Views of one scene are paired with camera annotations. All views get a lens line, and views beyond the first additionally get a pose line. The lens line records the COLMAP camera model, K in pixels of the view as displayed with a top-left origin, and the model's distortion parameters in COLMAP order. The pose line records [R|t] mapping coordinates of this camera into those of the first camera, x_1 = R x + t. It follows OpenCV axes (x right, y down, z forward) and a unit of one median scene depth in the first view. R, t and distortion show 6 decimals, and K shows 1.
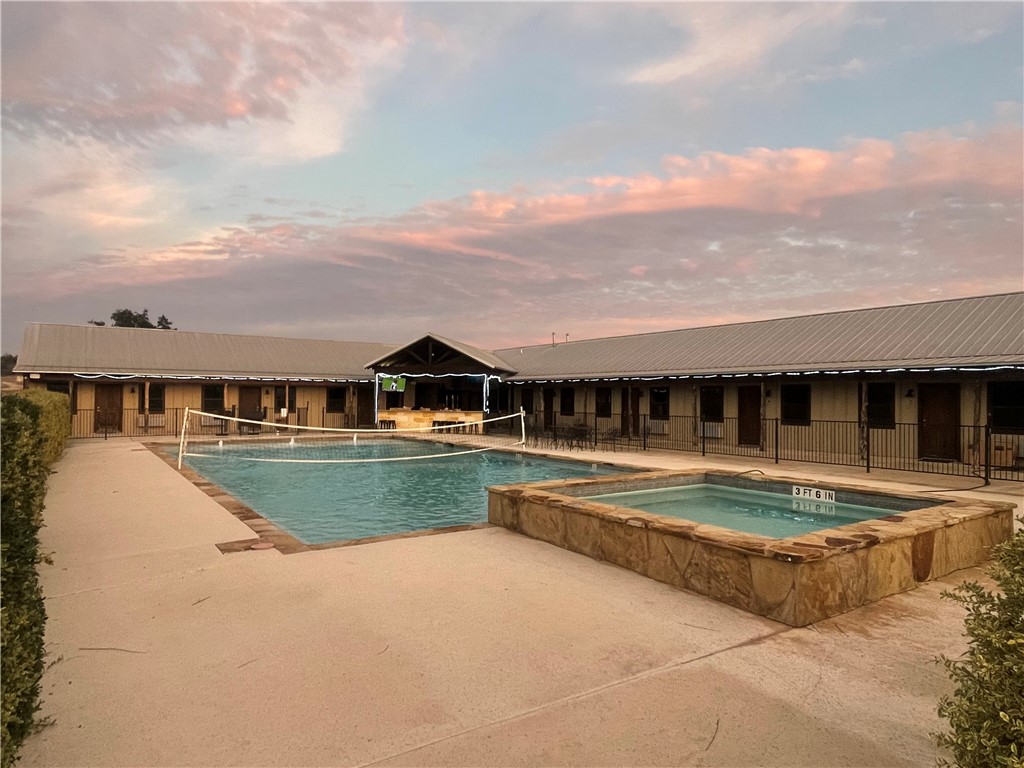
lens RADIAL K [[620.0, 0, 511.8], [0, 620.0, 387.8], [0, 0, 1]] dist [-0.006500, -0.000628]
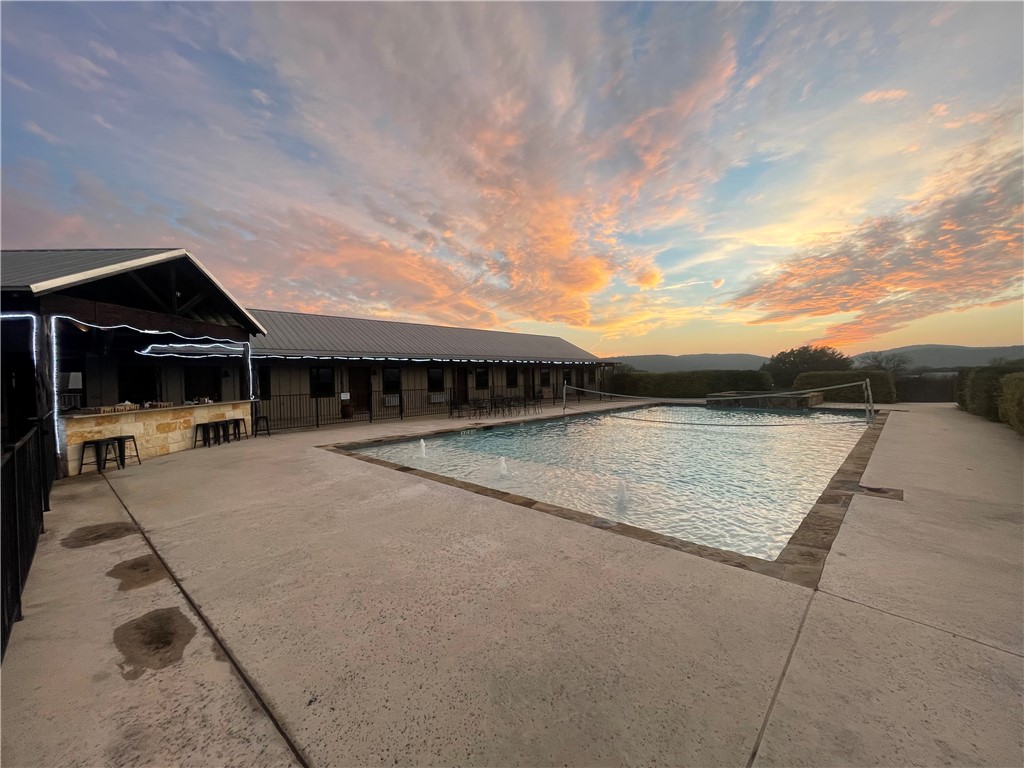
lens RADIAL K [[412.0, 0, 512.8], [0, 412.0, 381.7], [0, 0, 1]] dist [0.001001, 0.000024]
pose [[-0.232552, -0.015139, 0.972466, -0.659323], [-0.001398, 0.999883, 0.015231, 0.015058], [-0.972583, 0.002183, -0.232546, 1.033739]]
